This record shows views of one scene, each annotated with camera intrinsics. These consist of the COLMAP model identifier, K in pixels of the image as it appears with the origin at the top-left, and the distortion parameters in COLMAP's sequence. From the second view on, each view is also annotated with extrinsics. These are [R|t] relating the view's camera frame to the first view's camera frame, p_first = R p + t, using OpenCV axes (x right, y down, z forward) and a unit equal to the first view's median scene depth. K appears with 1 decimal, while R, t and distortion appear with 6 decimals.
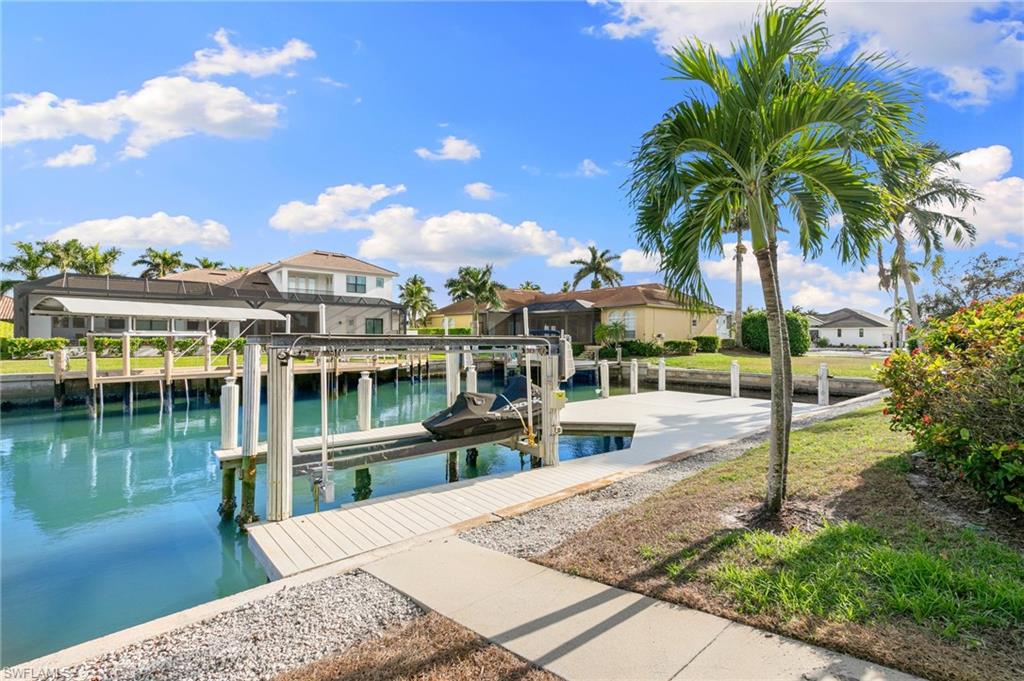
lens RADIAL K [[460.6, 0, 510.4], [0, 460.6, 345.4], [0, 0, 1]] dist [-0.001148, -0.001516]
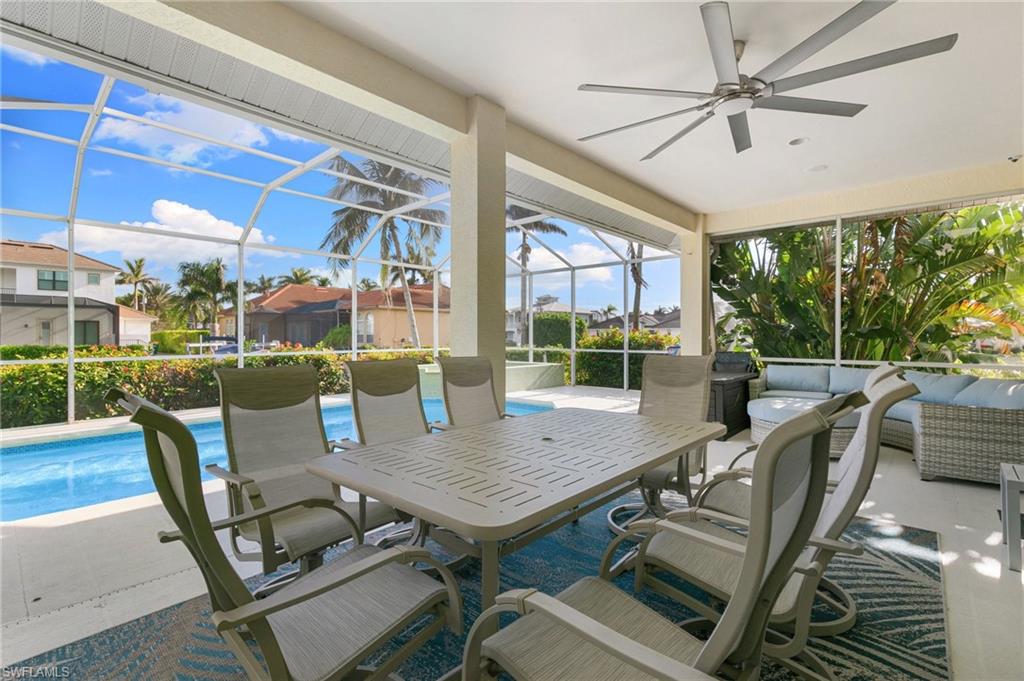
lens RADIAL K [[460.6, 0, 512.8], [0, 460.6, 332.9], [0, 0, 1]] dist [-0.001148, -0.001516]
pose [[0.991525, 0.008891, 0.129613, 0.208967], [-0.007603, 0.999917, -0.010432, -0.015850], [-0.129695, 0.009358, 0.991510, 0.011265]]
